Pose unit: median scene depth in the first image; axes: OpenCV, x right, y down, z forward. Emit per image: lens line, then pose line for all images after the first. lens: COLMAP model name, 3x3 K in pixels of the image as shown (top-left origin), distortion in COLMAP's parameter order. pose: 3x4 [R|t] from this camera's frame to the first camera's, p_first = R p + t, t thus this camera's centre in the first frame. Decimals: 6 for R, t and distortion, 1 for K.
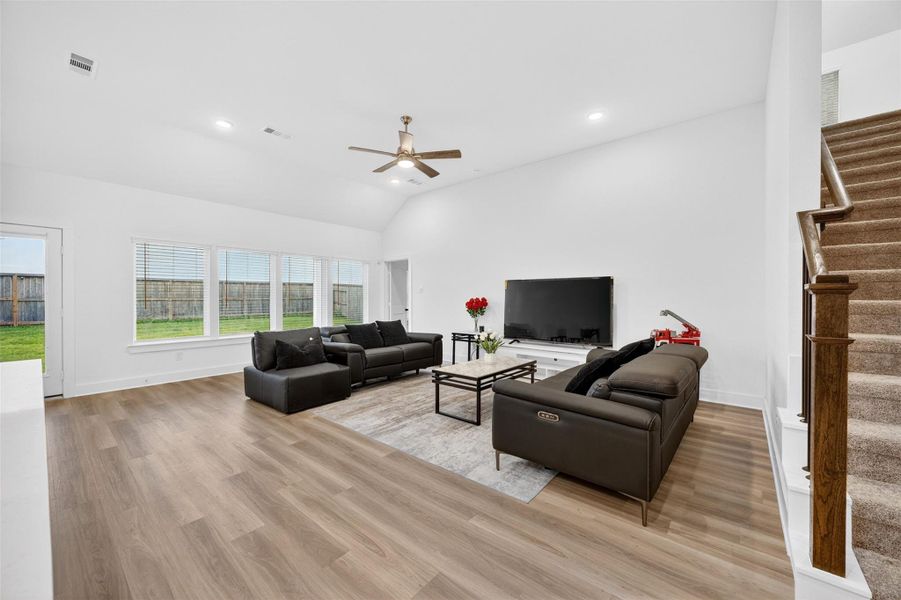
lens RADIAL K [[342.4, 0, 454.4], [0, 342.4, 301.9], [0, 0, 1]] dist [0.001996, 0.000326]
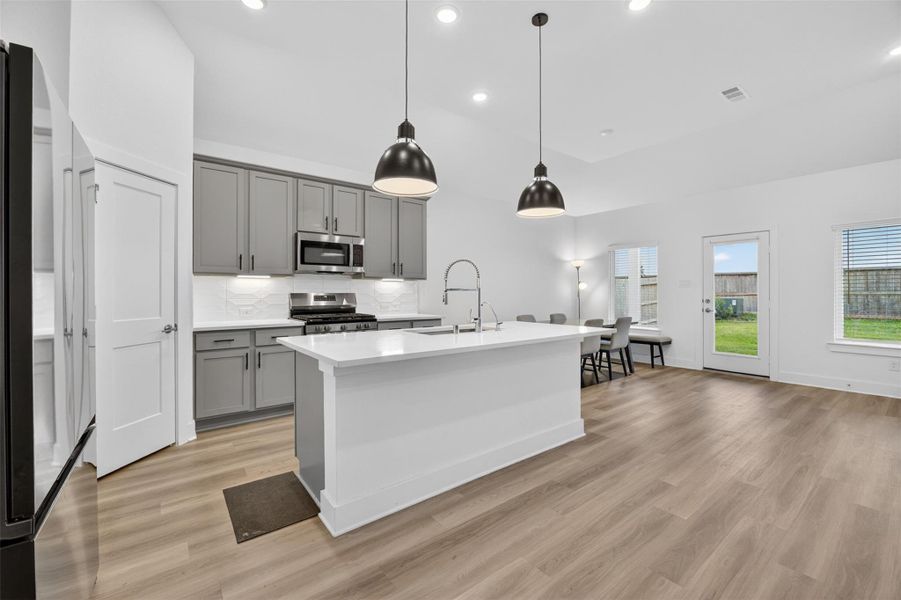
lens RADIAL K [[367.1, 0, 453.2], [0, 367.1, 296.3], [0, 0, 1]] dist [-0.000158, -0.000014]
pose [[-0.212753, 0.004007, -0.977098, 0.473605], [-0.004330, 0.999978, 0.005044, 0.003277], [0.977096, 0.005304, -0.212731, 0.432488]]
